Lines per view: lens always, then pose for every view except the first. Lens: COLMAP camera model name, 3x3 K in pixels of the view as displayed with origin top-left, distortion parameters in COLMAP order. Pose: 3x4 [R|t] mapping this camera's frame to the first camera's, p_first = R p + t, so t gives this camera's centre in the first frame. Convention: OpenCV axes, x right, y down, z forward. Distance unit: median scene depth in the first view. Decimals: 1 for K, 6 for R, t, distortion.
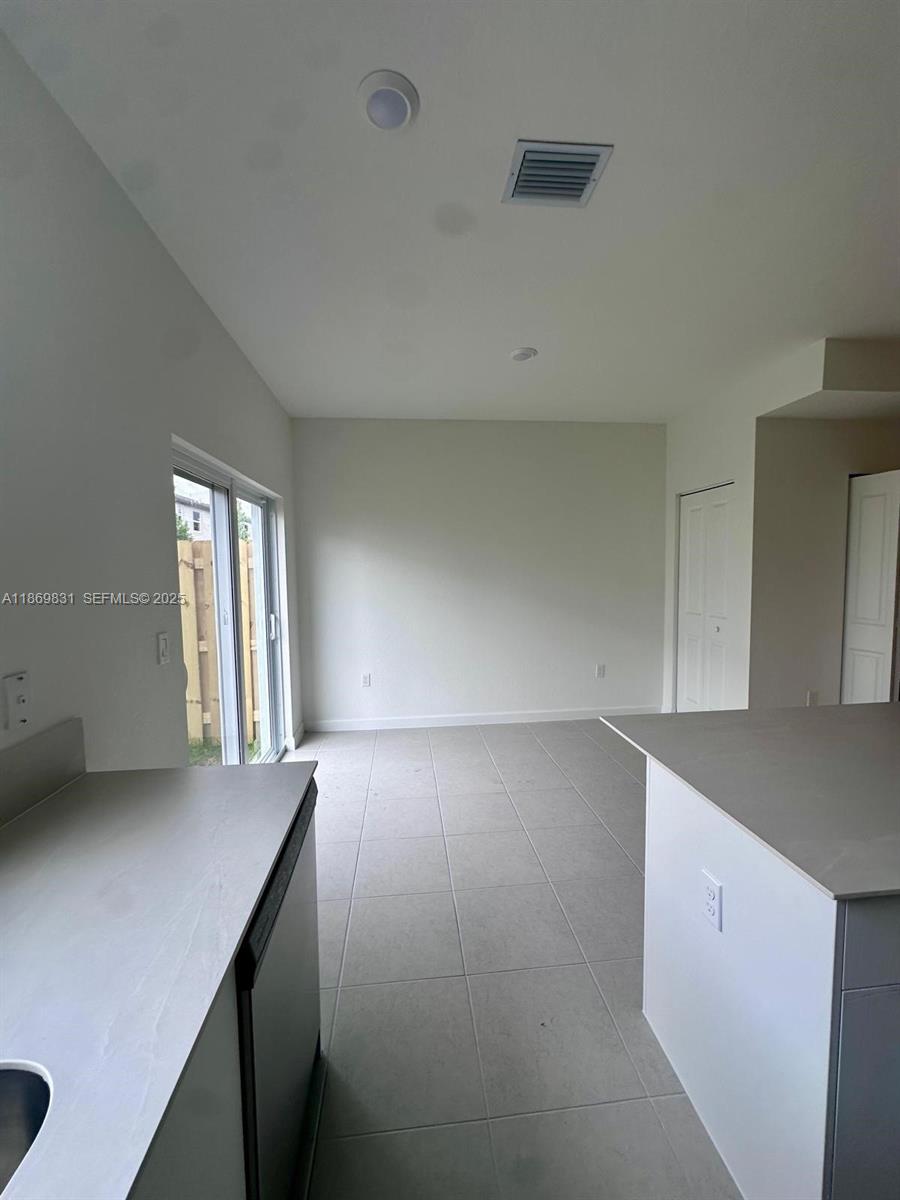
lens RADIAL K [[478.7, 0, 450.9], [0, 478.7, 599.3], [0, 0, 1]] dist [-0.005684, 0.001046]
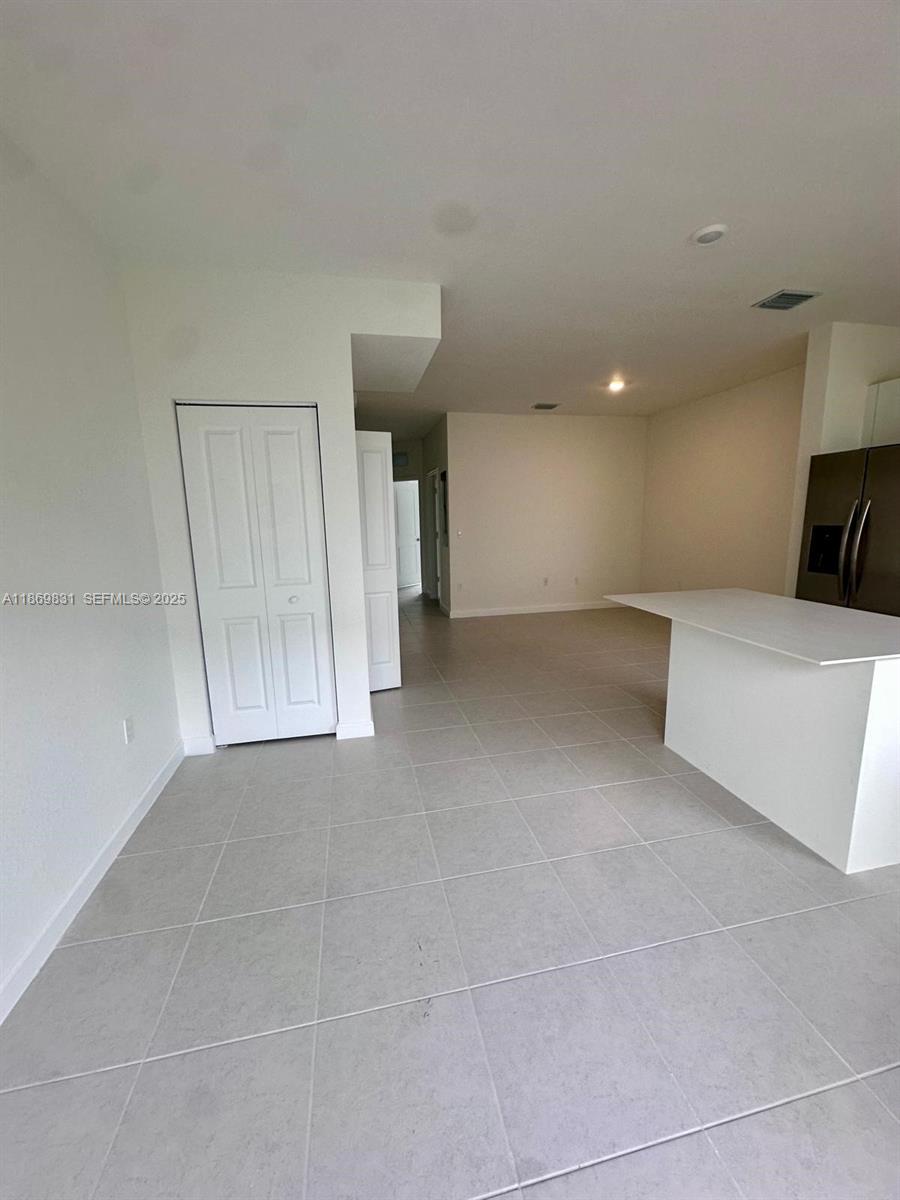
lens RADIAL K [[478.7, 0, 450.9], [0, 478.7, 599.3], [0, 0, 1]] dist [-0.005684, 0.001046]
pose [[-0.104756, -0.154838, 0.982370, -0.294952], [0.088843, 0.982399, 0.164317, -0.053491], [-0.990522, 0.104490, -0.089156, 1.064799]]
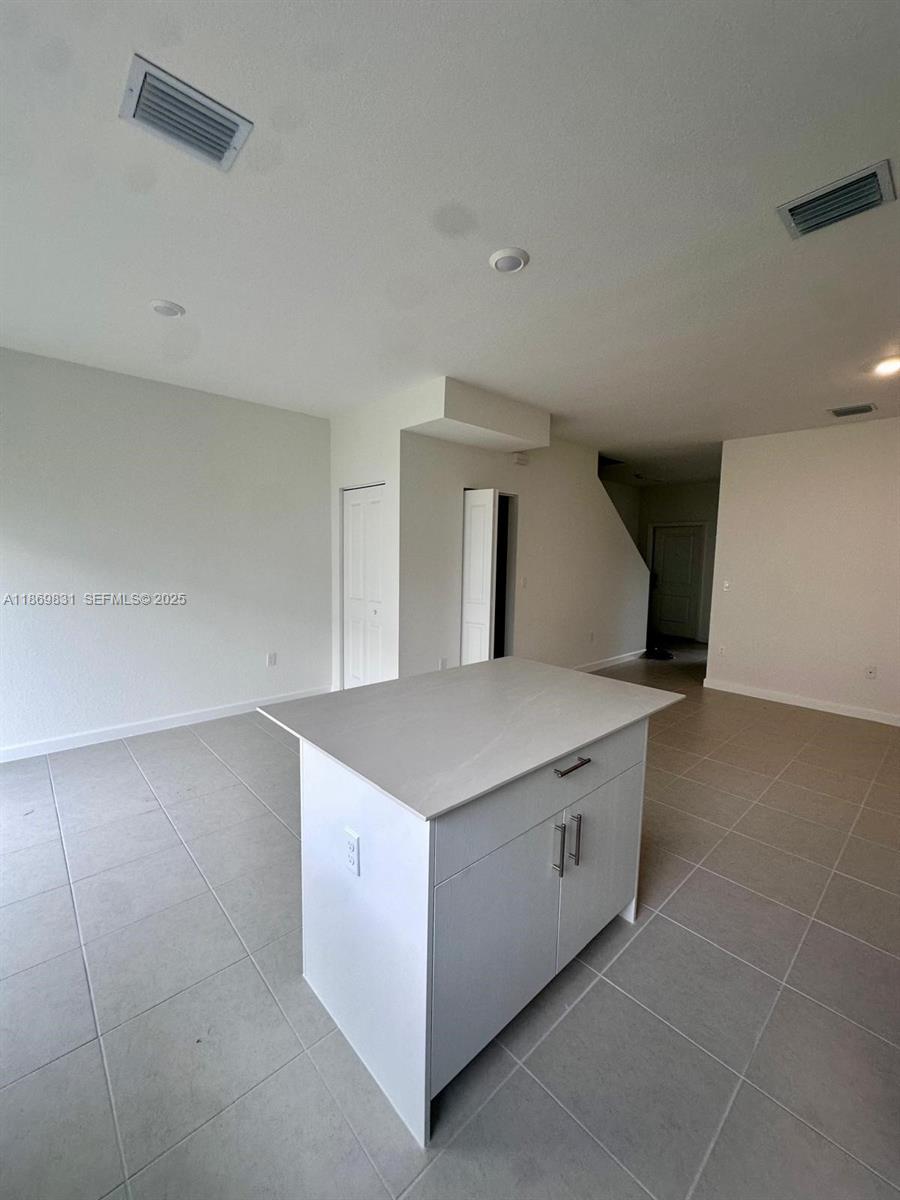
lens RADIAL K [[478.7, 0, 450.9], [0, 478.7, 599.3], [0, 0, 1]] dist [-0.005684, 0.001046]
pose [[0.798676, -0.029038, 0.601060, 0.026315], [0.011497, 0.999389, 0.033005, -0.004349], [-0.601652, -0.019450, 0.798522, -0.019246]]
